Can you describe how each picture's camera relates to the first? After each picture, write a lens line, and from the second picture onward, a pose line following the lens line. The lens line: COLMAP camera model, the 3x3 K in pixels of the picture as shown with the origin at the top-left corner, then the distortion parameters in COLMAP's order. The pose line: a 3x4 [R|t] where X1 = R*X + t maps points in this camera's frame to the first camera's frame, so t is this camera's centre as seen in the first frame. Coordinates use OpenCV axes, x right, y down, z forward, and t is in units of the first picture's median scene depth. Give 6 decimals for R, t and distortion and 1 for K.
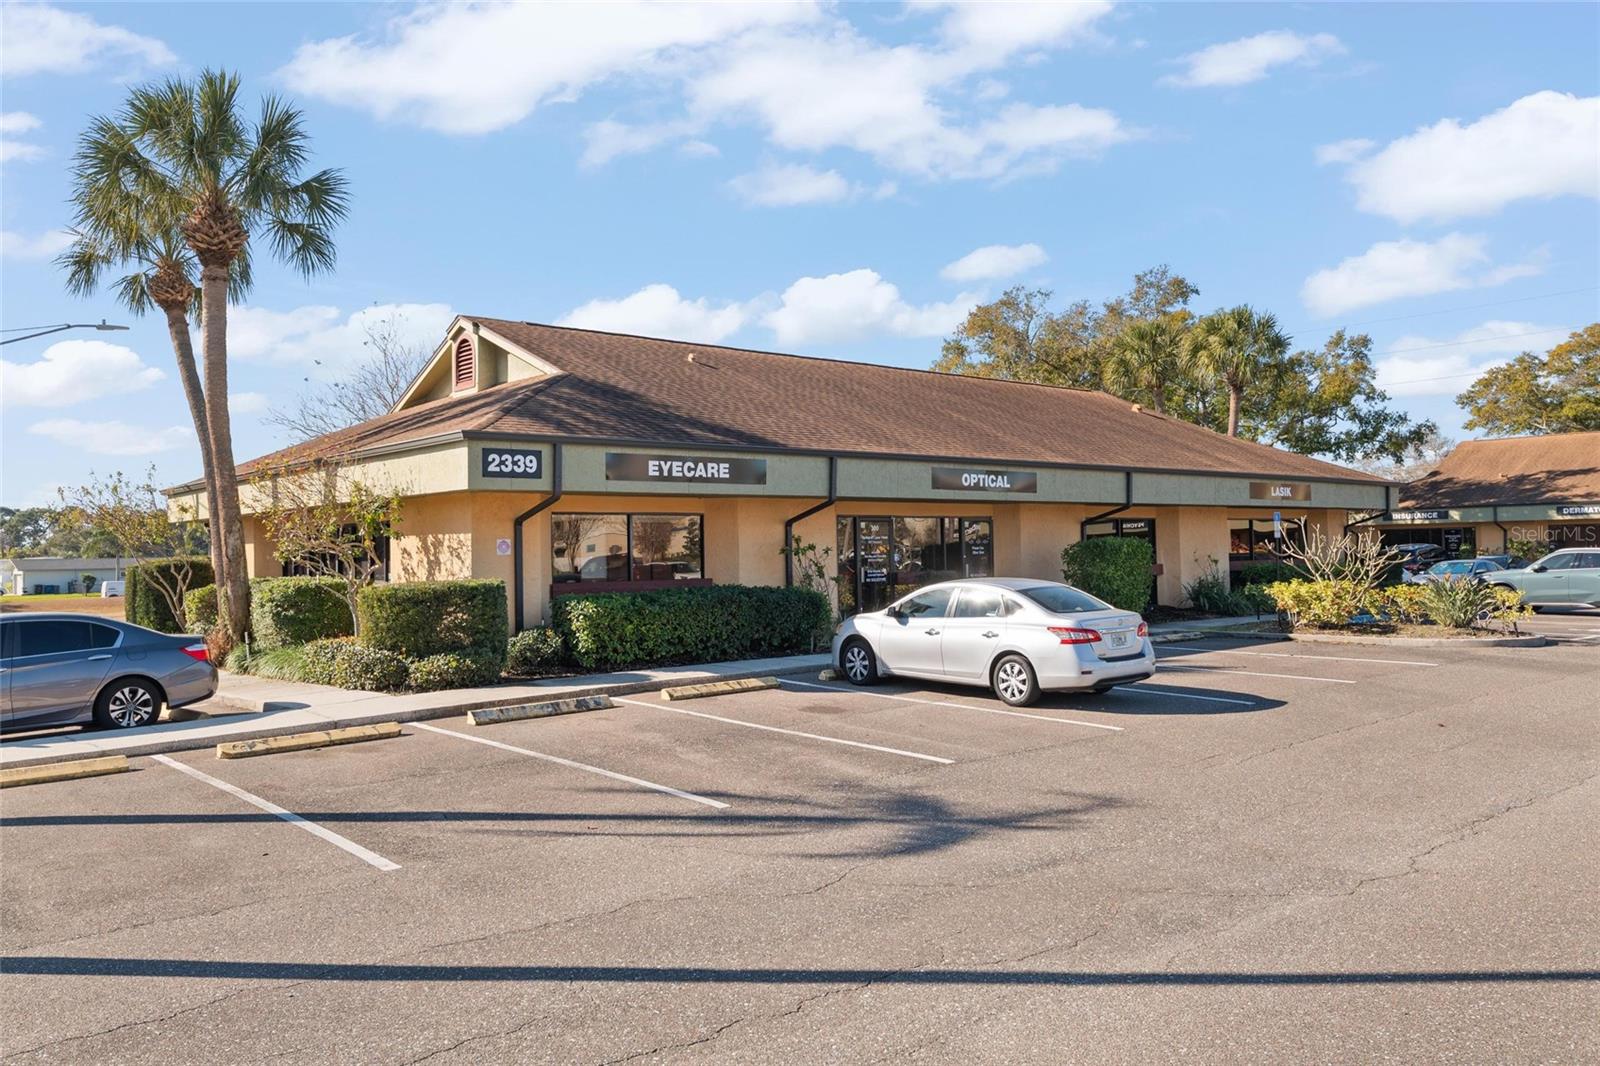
lens RADIAL K [[1242.5, 0, 804.7], [0, 1242.5, 531.7], [0, 0, 1]] dist [0.002277, 0.003084]
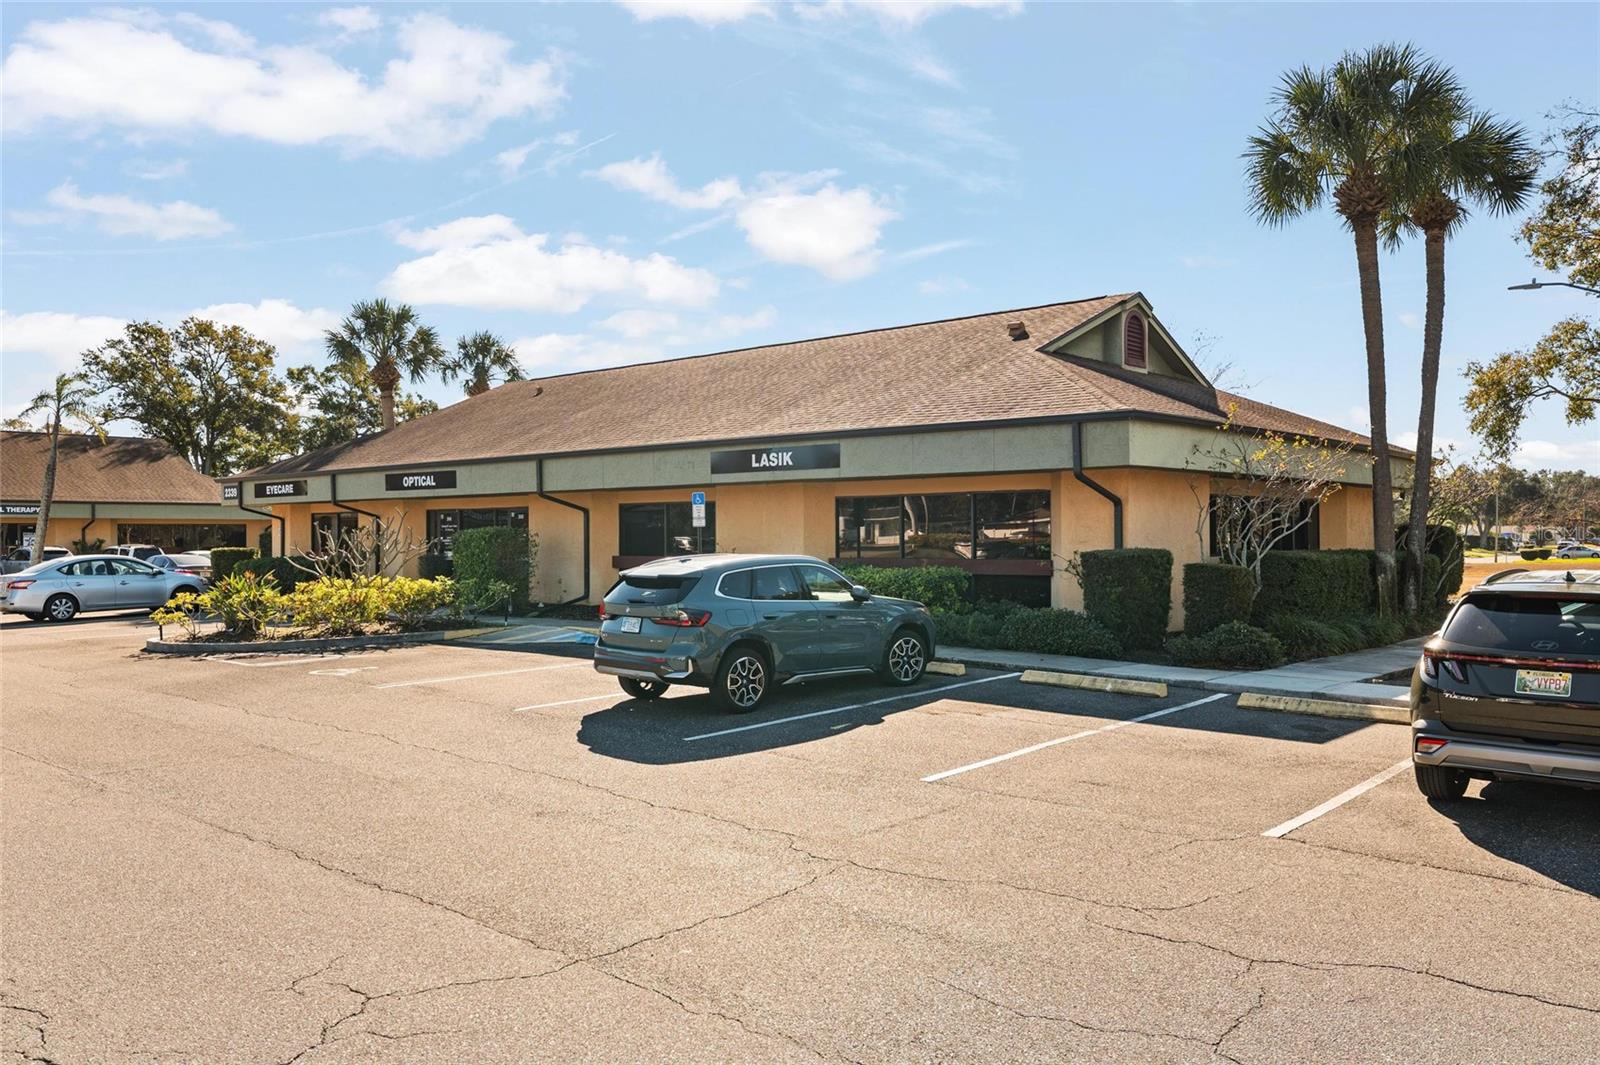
lens RADIAL K [[1242.5, 0, 808.1], [0, 1242.5, 527.3], [0, 0, 1]] dist [0.002277, 0.003084]
pose [[0.126314, 0.010661, -0.991933, 1.542641], [0.018539, 0.999742, 0.013106, -0.004598], [0.991817, -0.020045, 0.126084, 1.333655]]
